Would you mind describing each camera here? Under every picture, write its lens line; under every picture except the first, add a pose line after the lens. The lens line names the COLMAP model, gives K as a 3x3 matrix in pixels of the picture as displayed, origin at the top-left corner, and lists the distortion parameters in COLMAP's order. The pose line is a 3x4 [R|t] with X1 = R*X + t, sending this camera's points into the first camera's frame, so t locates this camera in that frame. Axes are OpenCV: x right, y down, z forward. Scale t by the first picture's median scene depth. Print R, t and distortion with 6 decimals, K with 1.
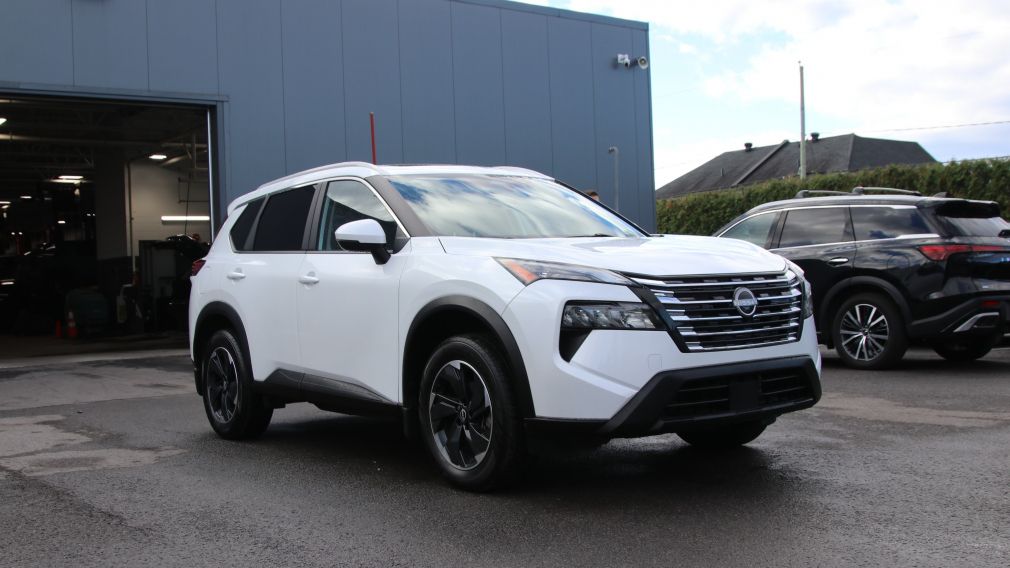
lens RADIAL K [[1084.7, 0, 532.6], [0, 1084.7, 306.3], [0, 0, 1]] dist [-0.013123, -0.005301]
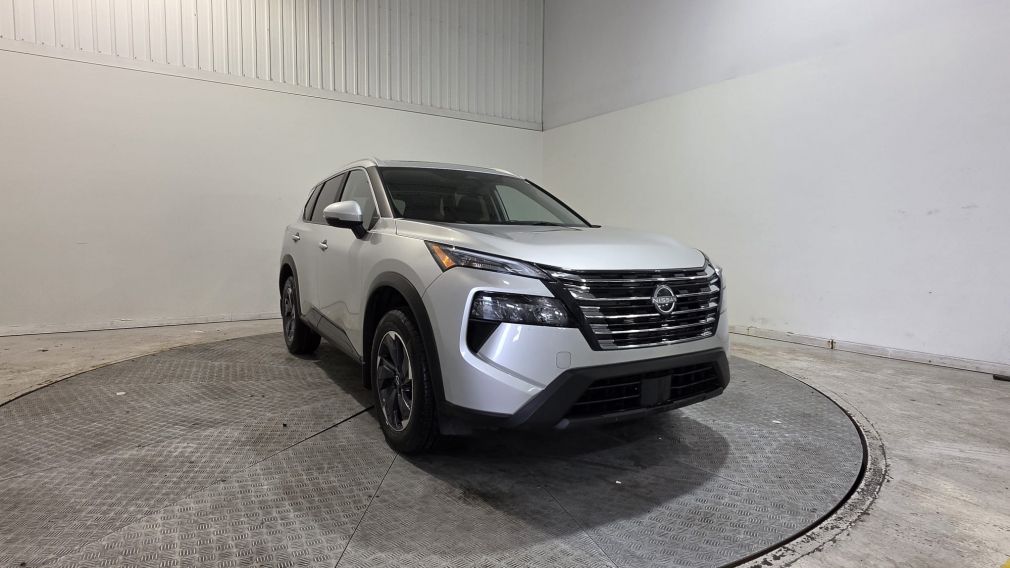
lens RADIAL K [[539.9, 0, 523.9], [0, 539.9, 286.1], [0, 0, 1]] dist [-0.001523, -0.000103]
pose [[0.995091, 0.063425, -0.075966, 0.103333], [-0.058989, 0.996497, 0.059280, -0.038146], [0.079460, -0.054507, 0.995347, 0.488227]]
